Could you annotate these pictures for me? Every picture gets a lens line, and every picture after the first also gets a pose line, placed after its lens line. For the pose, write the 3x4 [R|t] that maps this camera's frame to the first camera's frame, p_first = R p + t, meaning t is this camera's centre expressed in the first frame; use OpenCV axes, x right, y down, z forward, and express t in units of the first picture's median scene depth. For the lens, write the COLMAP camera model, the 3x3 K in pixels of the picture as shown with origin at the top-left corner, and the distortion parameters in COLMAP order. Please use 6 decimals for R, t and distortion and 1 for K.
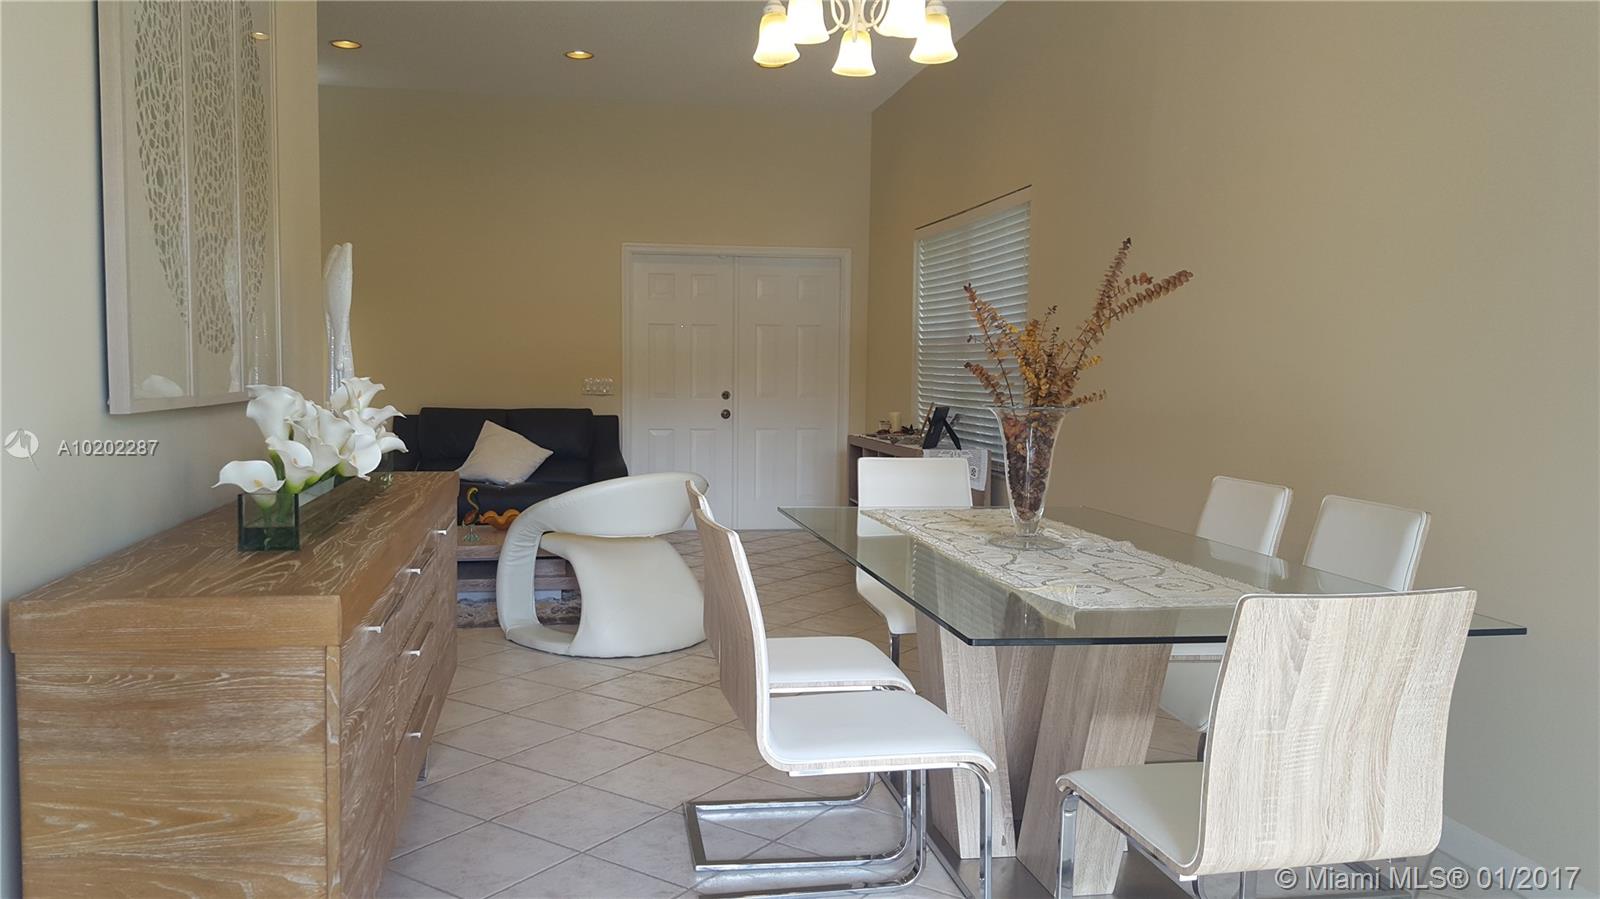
lens RADIAL K [[1192.3, 0, 788.2], [0, 1192.3, 473.3], [0, 0, 1]] dist [0.061763, -0.002983]
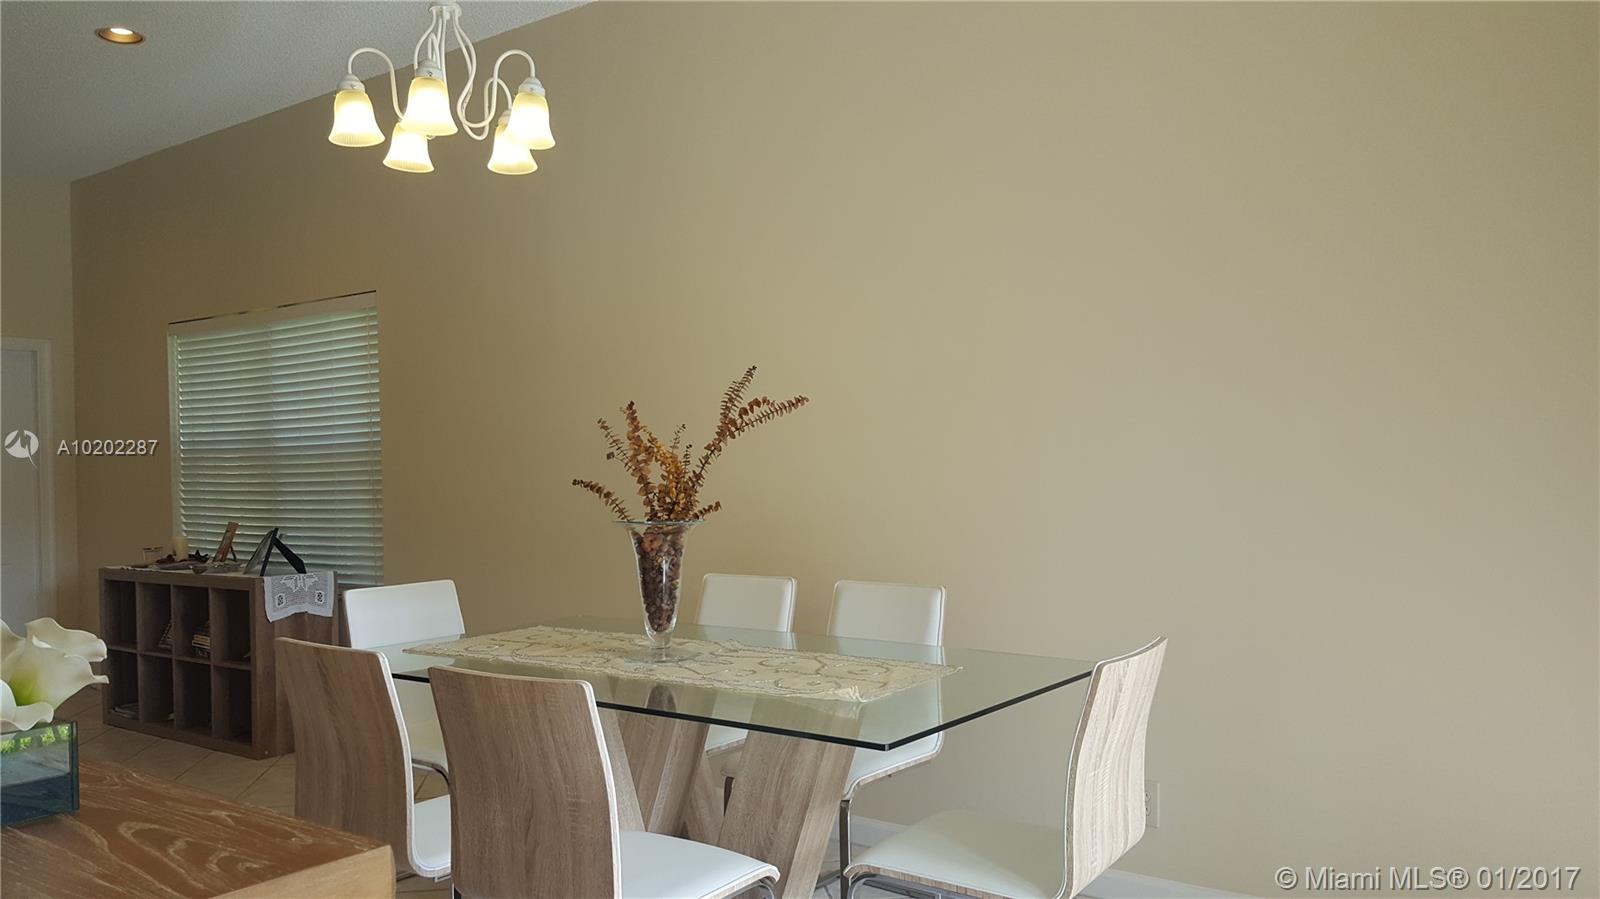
lens RADIAL K [[1159.8, 0, 800.0], [0, 1159.8, 449.5], [0, 0, 1]] dist [0.084065, -0.000629]
pose [[0.721626, -0.012476, 0.692170, -0.406603], [0.084870, 0.993890, -0.070567, -0.035692], [-0.687061, 0.109667, 0.718276, 0.188801]]
